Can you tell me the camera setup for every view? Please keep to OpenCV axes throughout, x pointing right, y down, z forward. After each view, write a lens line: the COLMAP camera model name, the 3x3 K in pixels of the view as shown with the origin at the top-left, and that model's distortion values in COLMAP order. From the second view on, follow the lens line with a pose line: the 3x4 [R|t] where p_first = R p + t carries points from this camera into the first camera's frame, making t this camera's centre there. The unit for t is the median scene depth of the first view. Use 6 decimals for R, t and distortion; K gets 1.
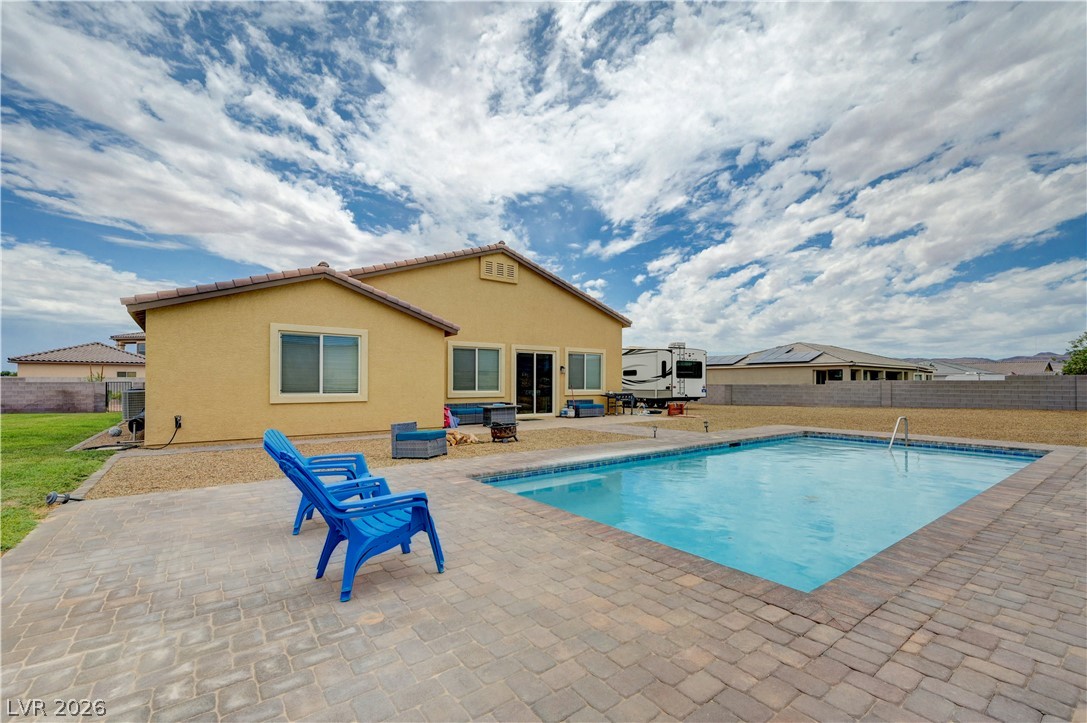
lens RADIAL K [[472.1, 0, 553.3], [0, 472.1, 401.6], [0, 0, 1]] dist [0.002878, 0.000663]
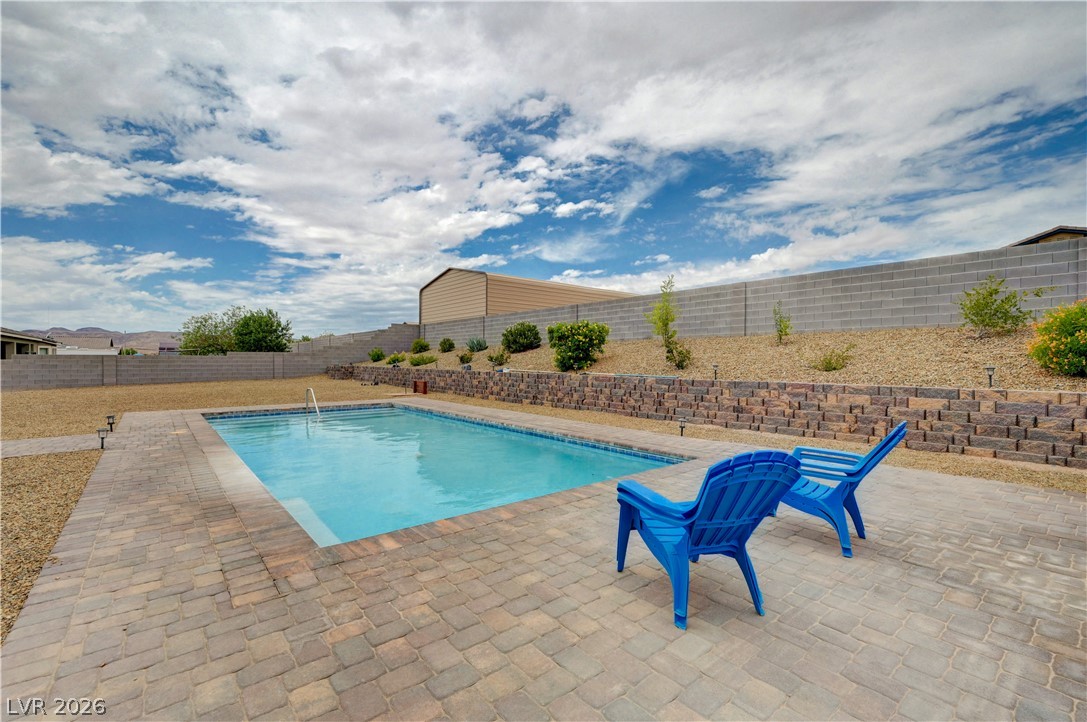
lens RADIAL K [[472.1, 0, 549.7], [0, 472.1, 352.6], [0, 0, 1]] dist [0.002878, 0.000663]
pose [[-0.042967, 0.011916, 0.999005, -1.636065], [0.038217, 0.999217, -0.010275, -0.072117], [-0.998345, 0.037737, -0.043389, 1.847099]]
